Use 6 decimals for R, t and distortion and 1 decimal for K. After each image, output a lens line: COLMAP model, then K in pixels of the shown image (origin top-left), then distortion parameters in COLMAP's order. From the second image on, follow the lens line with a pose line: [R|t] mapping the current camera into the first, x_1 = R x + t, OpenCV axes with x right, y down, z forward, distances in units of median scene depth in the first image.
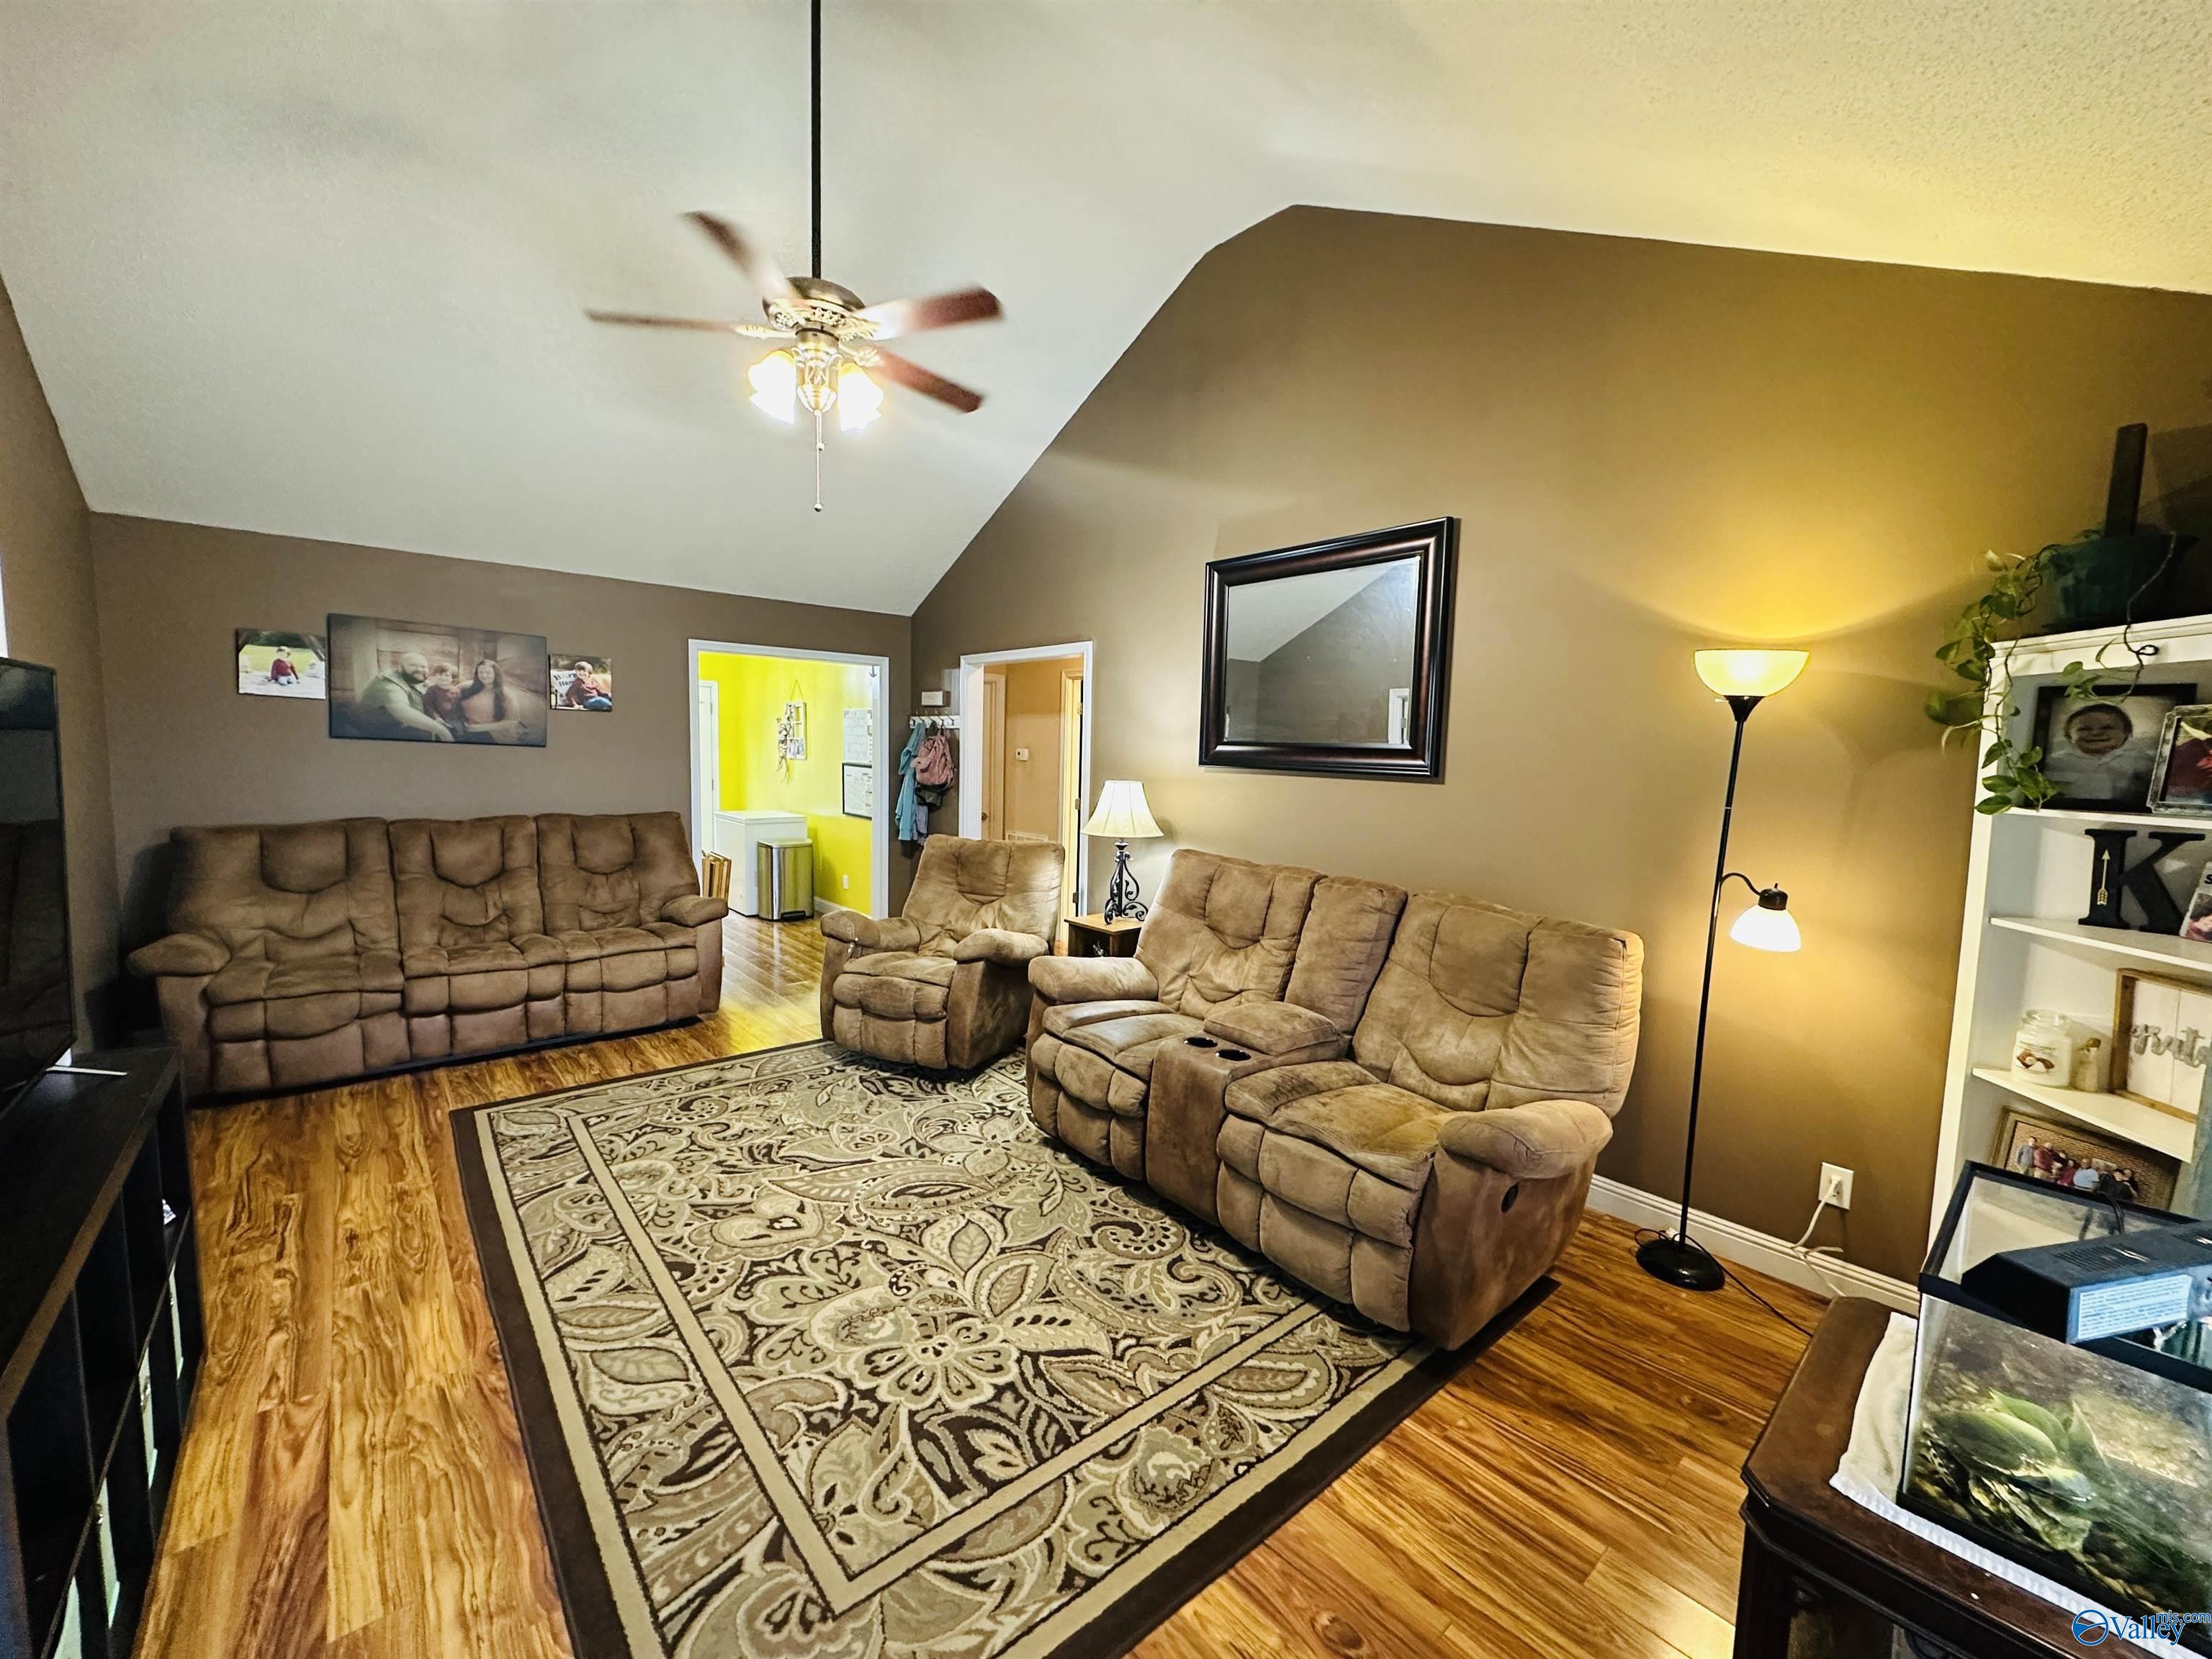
lens RADIAL K [[879.0, 0, 1106.0], [0, 879.0, 829.5], [0, 0, 1]] dist [-0.005591, 0.000120]
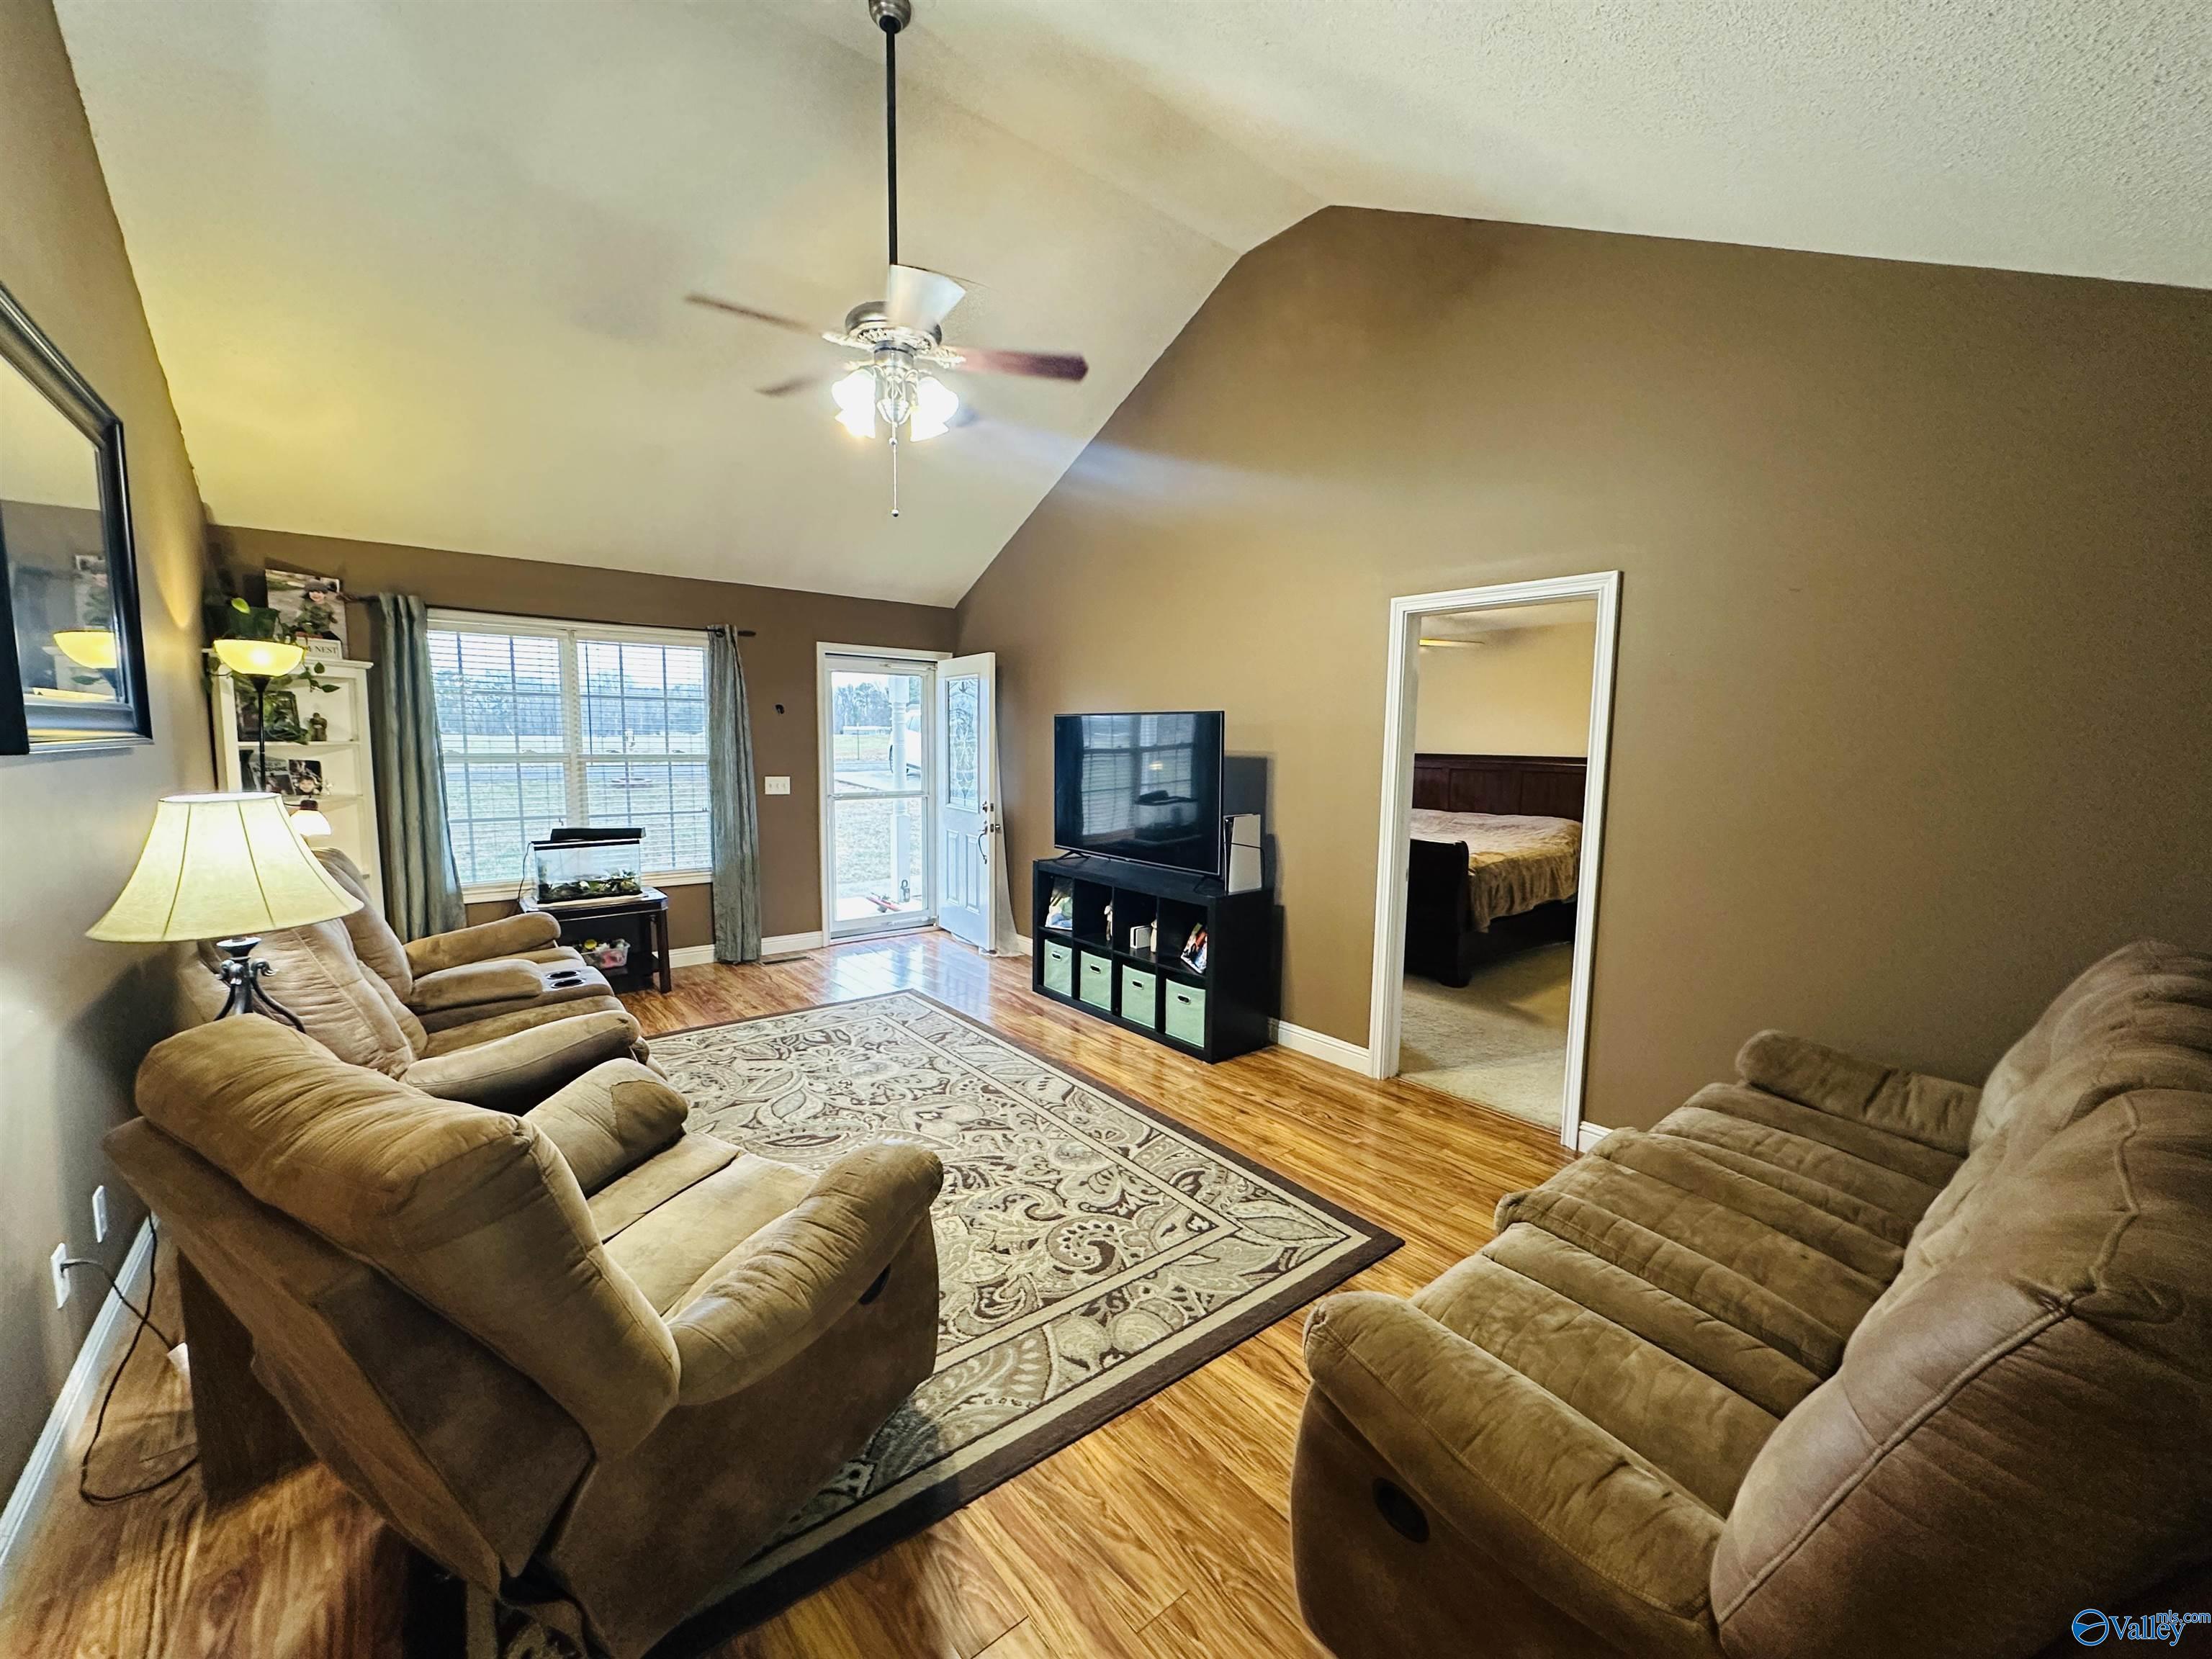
lens RADIAL K [[879.0, 0, 1106.0], [0, 879.0, 829.5], [0, 0, 1]] dist [-0.005591, 0.000120]
pose [[-0.998635, -0.045280, 0.026045, -0.647263], [-0.039346, 0.979992, 0.195111, -0.213040], [-0.034359, 0.193819, -0.980435, 2.192515]]
